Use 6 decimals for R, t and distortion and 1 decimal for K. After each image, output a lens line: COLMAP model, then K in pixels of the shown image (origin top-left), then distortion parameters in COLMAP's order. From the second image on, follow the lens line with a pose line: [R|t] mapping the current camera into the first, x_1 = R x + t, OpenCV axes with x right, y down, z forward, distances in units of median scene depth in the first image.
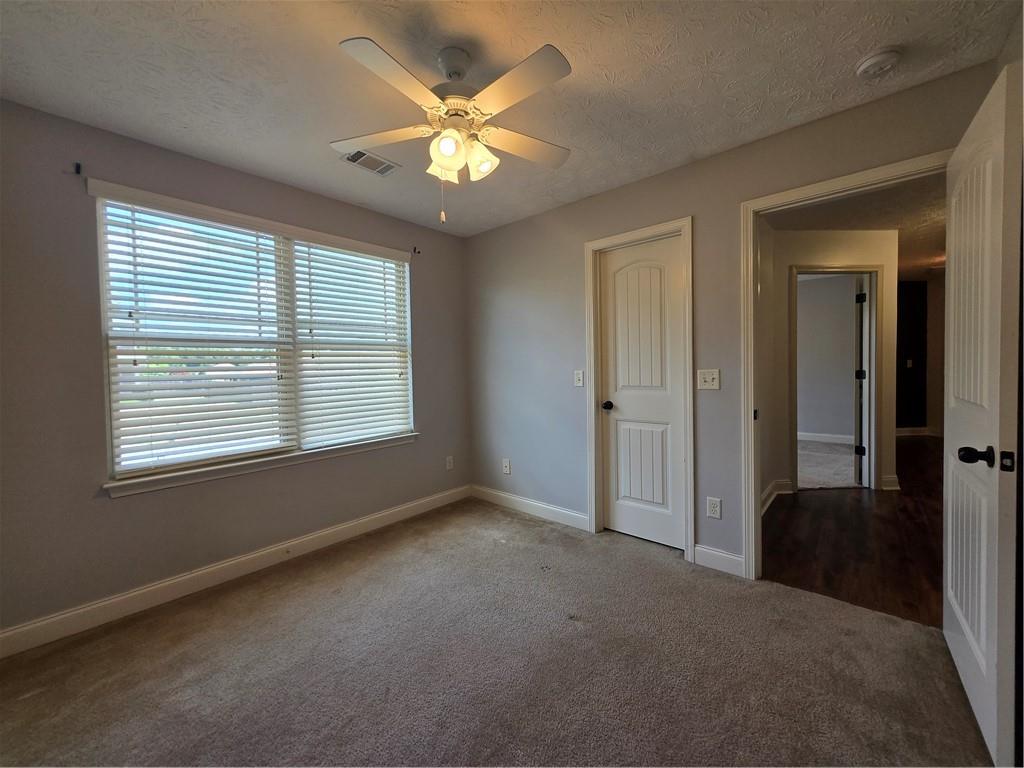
lens RADIAL K [[398.2, 0, 511.1], [0, 398.2, 376.2], [0, 0, 1]] dist [-0.001024, -0.000556]
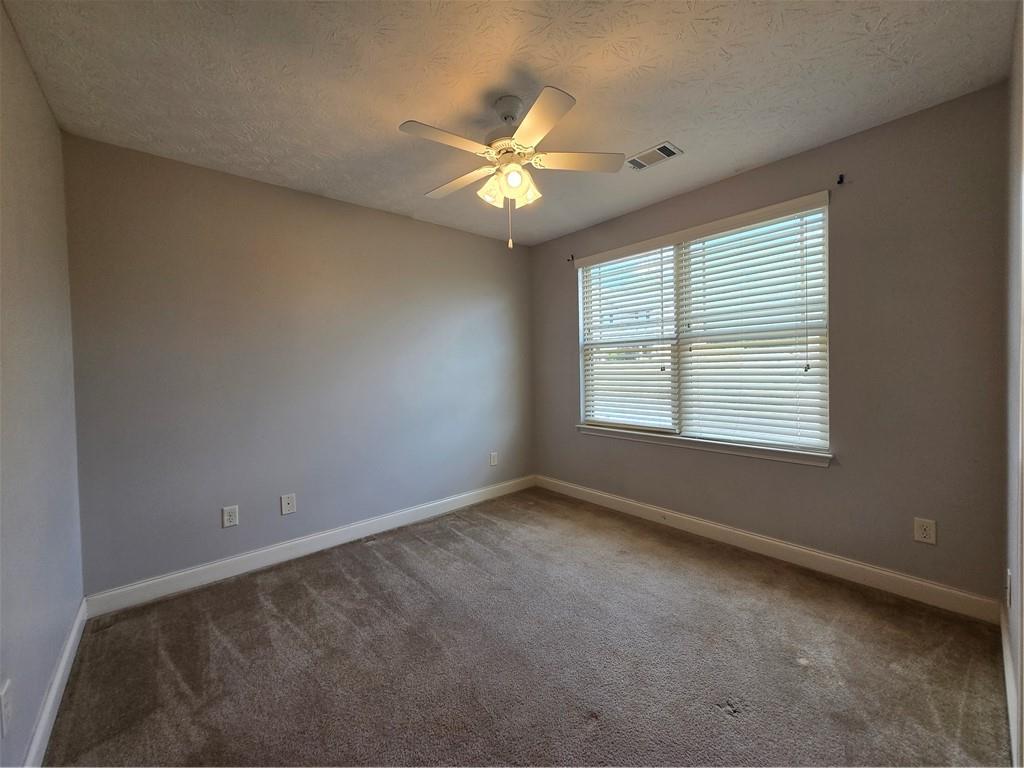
lens RADIAL K [[398.2, 0, 511.1], [0, 398.2, 376.2], [0, 0, 1]] dist [-0.001024, -0.000556]
pose [[-0.132294, 0.048045, -0.990045, 0.632111], [0.002086, 0.998836, 0.048193, -0.032468], [0.991208, 0.004310, -0.132240, 0.696459]]
